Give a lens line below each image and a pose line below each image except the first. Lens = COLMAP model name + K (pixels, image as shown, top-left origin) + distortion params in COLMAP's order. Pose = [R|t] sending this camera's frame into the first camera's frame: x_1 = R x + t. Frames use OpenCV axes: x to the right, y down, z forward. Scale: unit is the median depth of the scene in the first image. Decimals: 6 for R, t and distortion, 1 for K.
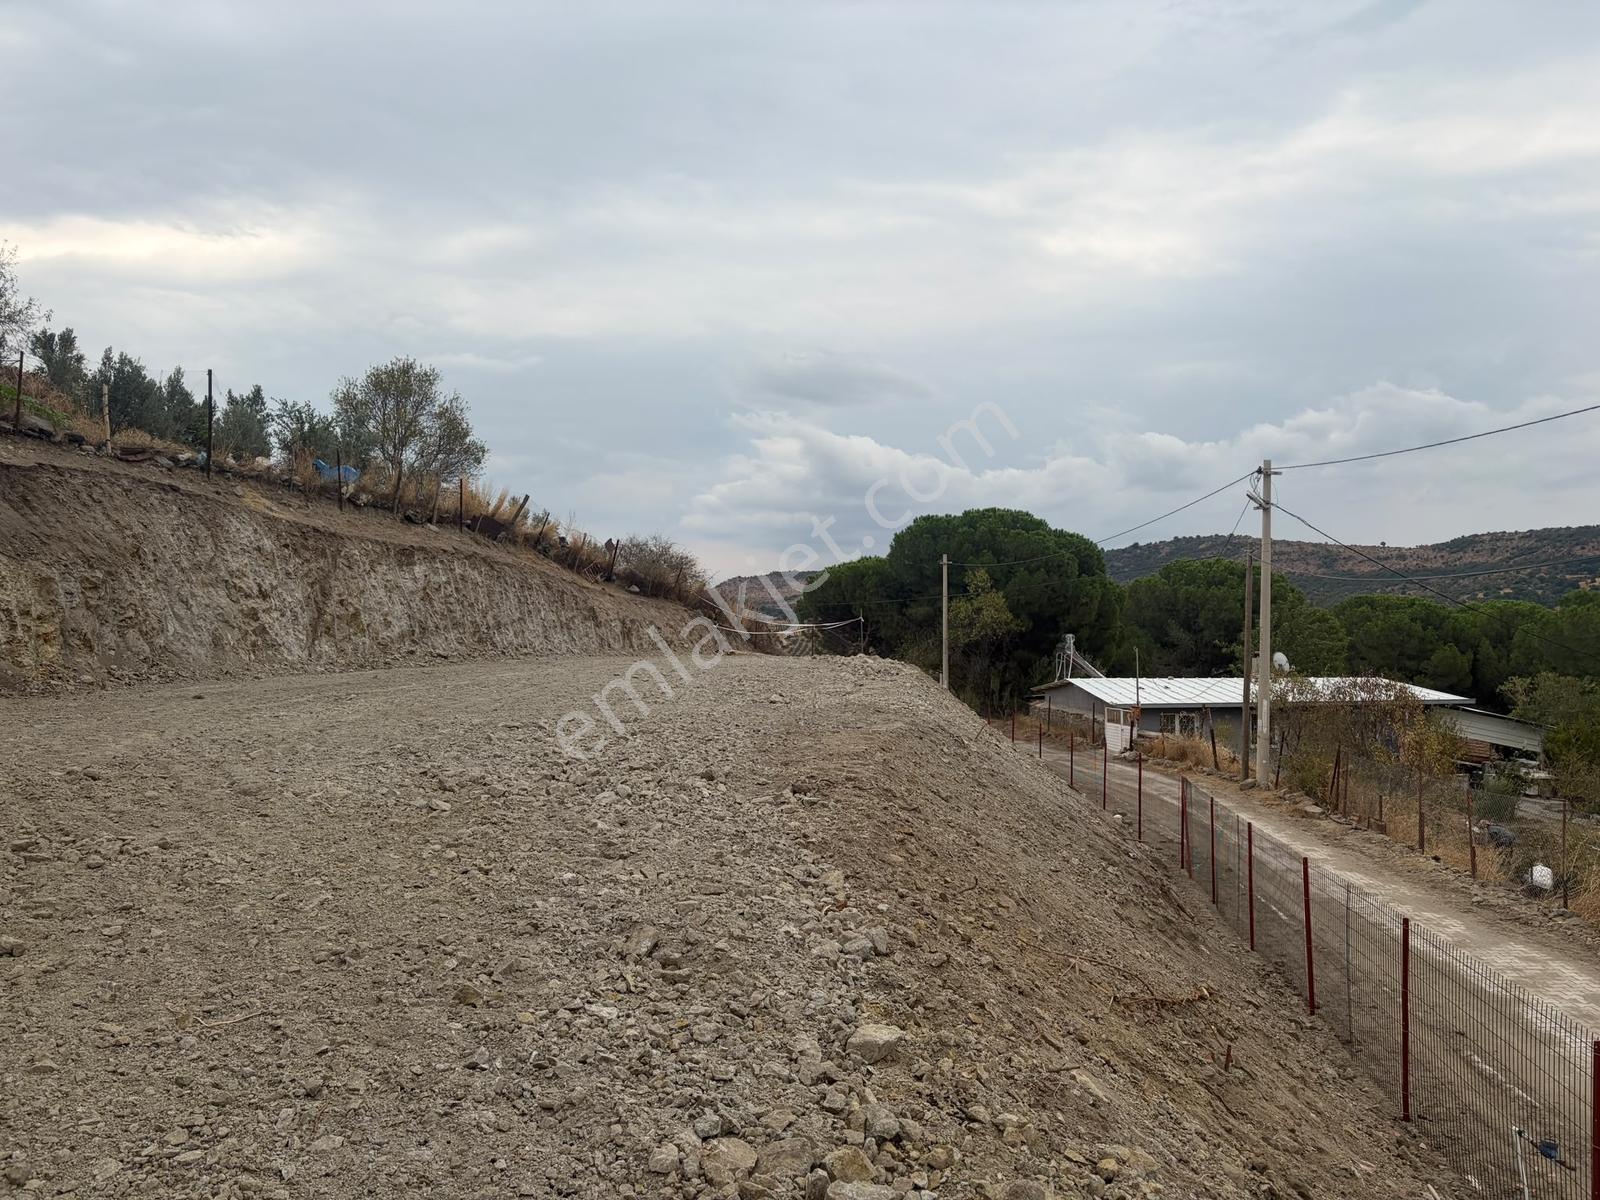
lens RADIAL K [[1199.0, 0, 810.4], [0, 1199.0, 608.4], [0, 0, 1]] dist [0.061427, -0.062454]
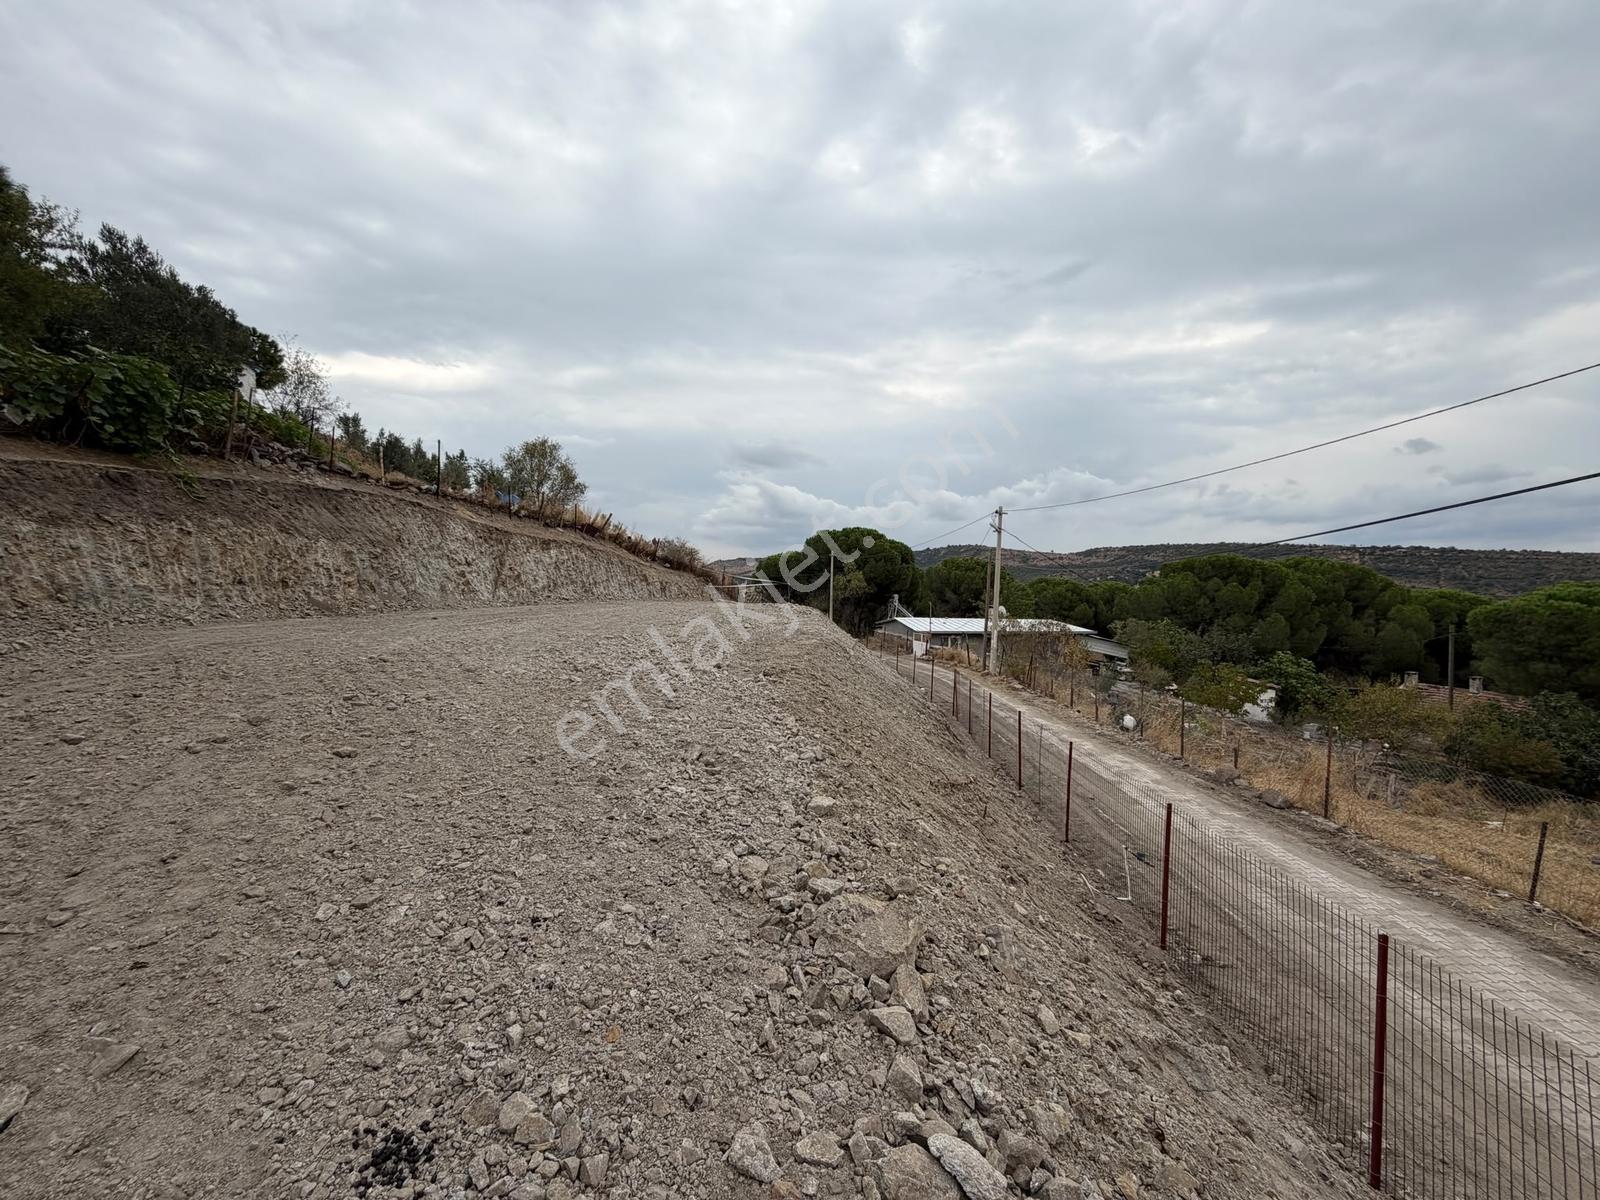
lens RADIAL K [[634.8, 0, 796.4], [0, 634.8, 600.6], [0, 0, 1]] dist [-0.000136, 0.000134]
pose [[0.997905, 0.020496, 0.061356, -0.009898], [-0.022652, 0.999143, 0.034637, 0.000217], [-0.060594, -0.035955, 0.997515, 0.002368]]
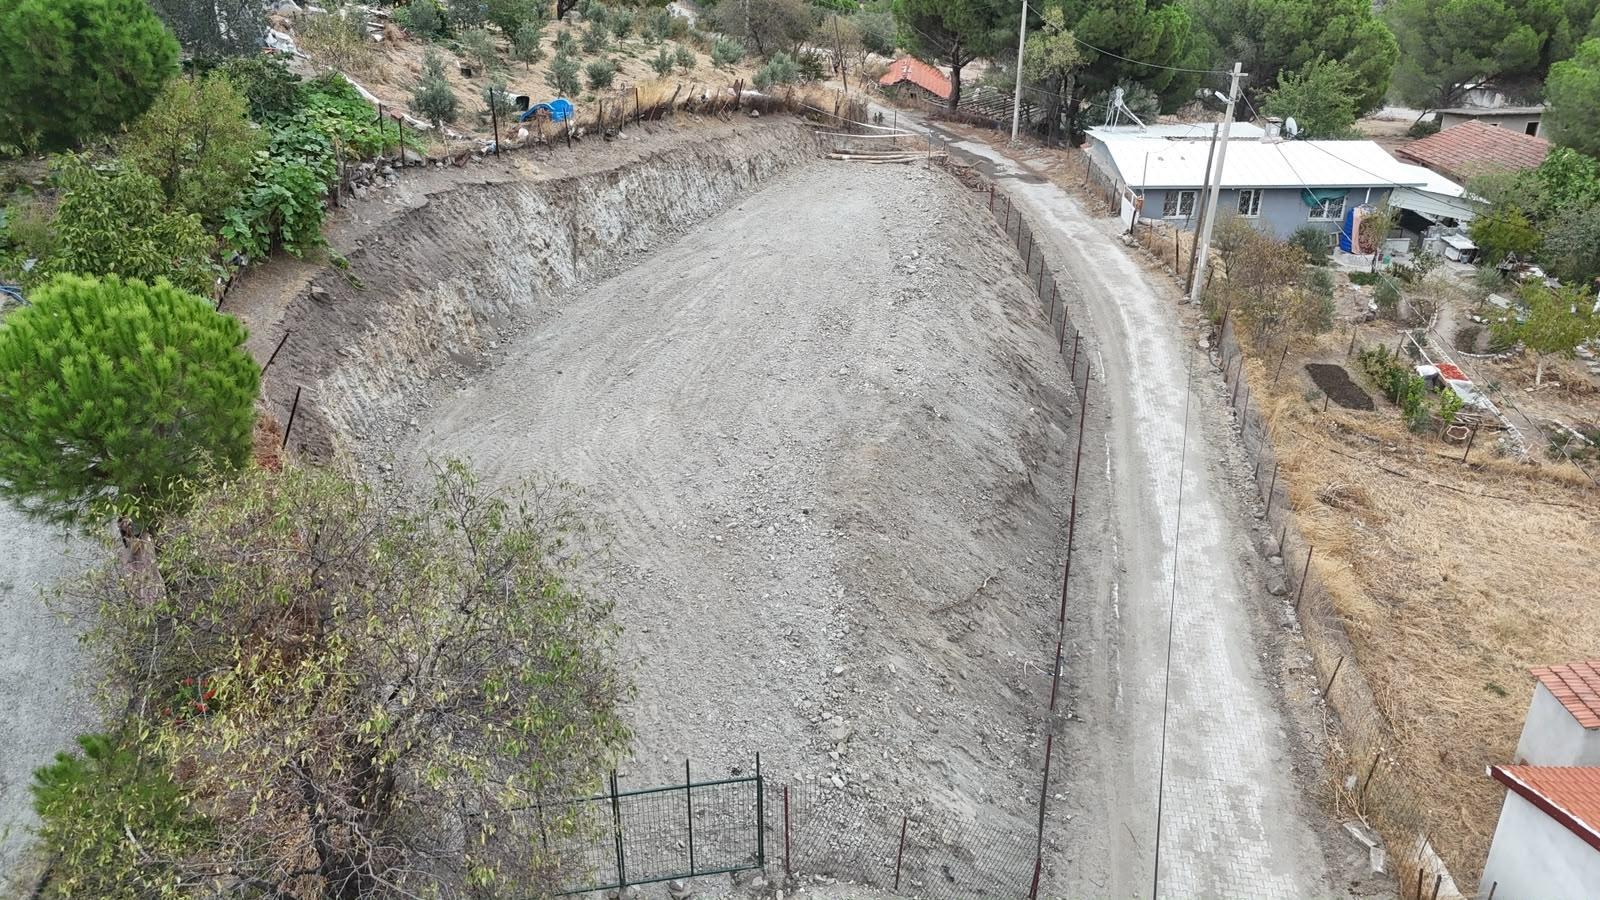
lens RADIAL K [[1174.2, 0, 801.6], [0, 1174.2, 452.0], [0, 0, 1]] dist [0.083856, -0.085168]
pose [[0.995325, 0.040402, -0.087726, 0.052121], [0.004946, 0.885783, 0.464073, -0.474893], [0.096456, -0.462338, 0.881442, -0.503755]]
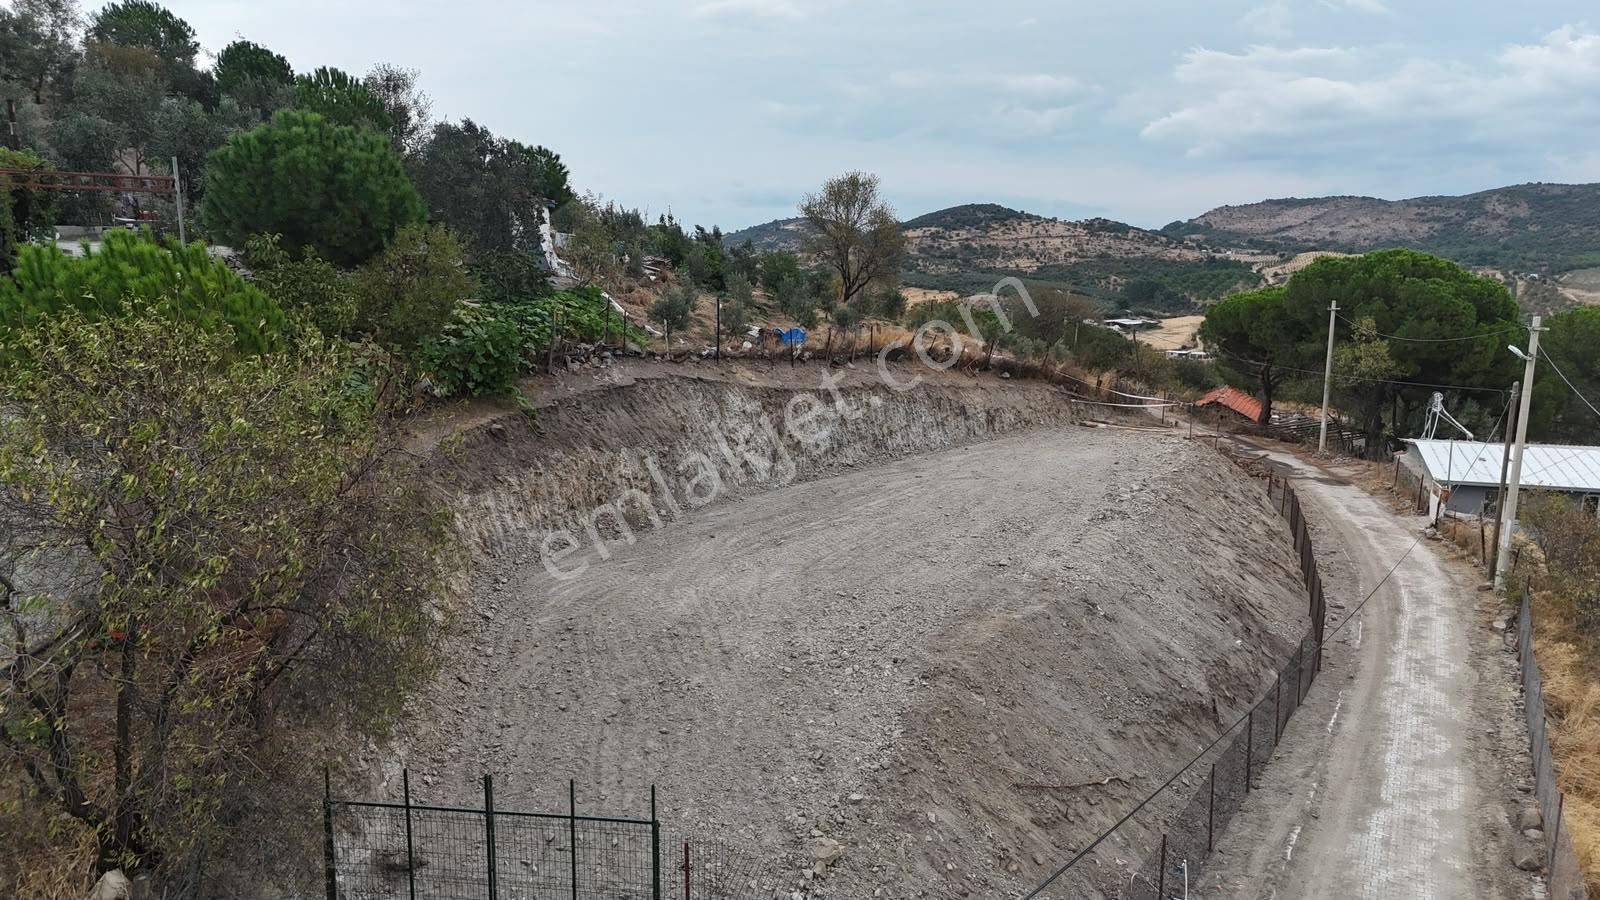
lens RADIAL K [[1174.2, 0, 800.9], [0, 1174.2, 447.7], [0, 0, 1]] dist [0.083856, -0.085168]
pose [[0.921341, 0.068845, -0.382612, 0.239955], [-0.000743, 0.984505, 0.175356, -0.271246], [0.388756, -0.161279, 0.907115, -0.449774]]
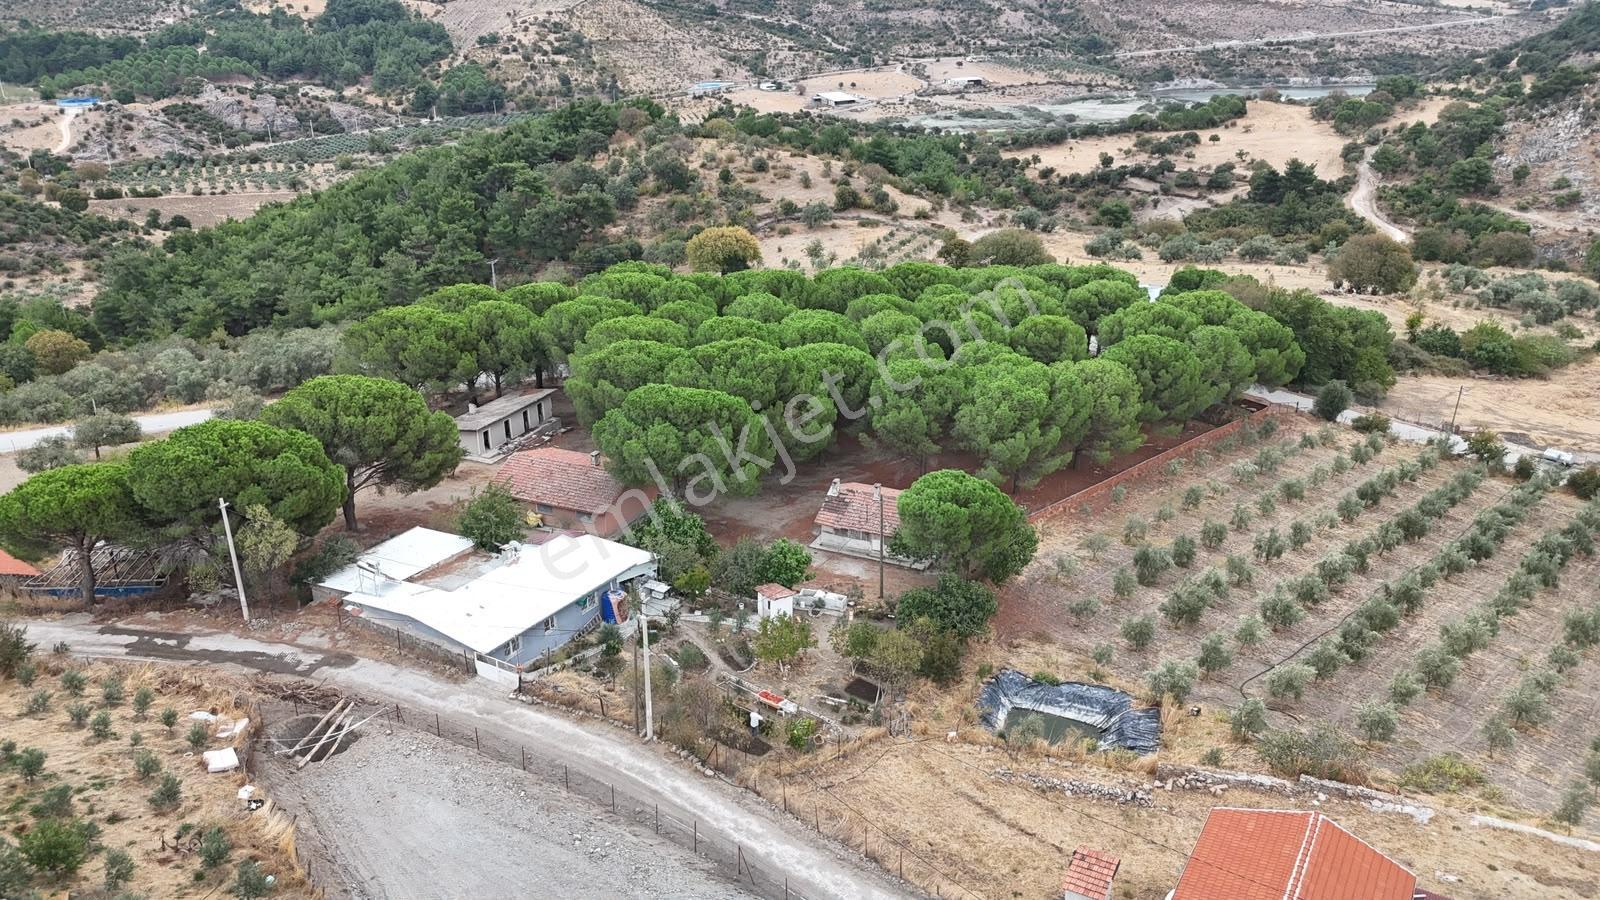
lens RADIAL K [[1174.2, 0, 797.5], [0, 1174.2, 453.7], [0, 0, 1]] dist [0.083856, -0.085168]
pose [[0.584706, -0.308610, 0.750252, -1.133911], [-0.005326, 0.923335, 0.383958, -1.447221], [-0.811228, -0.228499, 0.538236, -0.239647]]
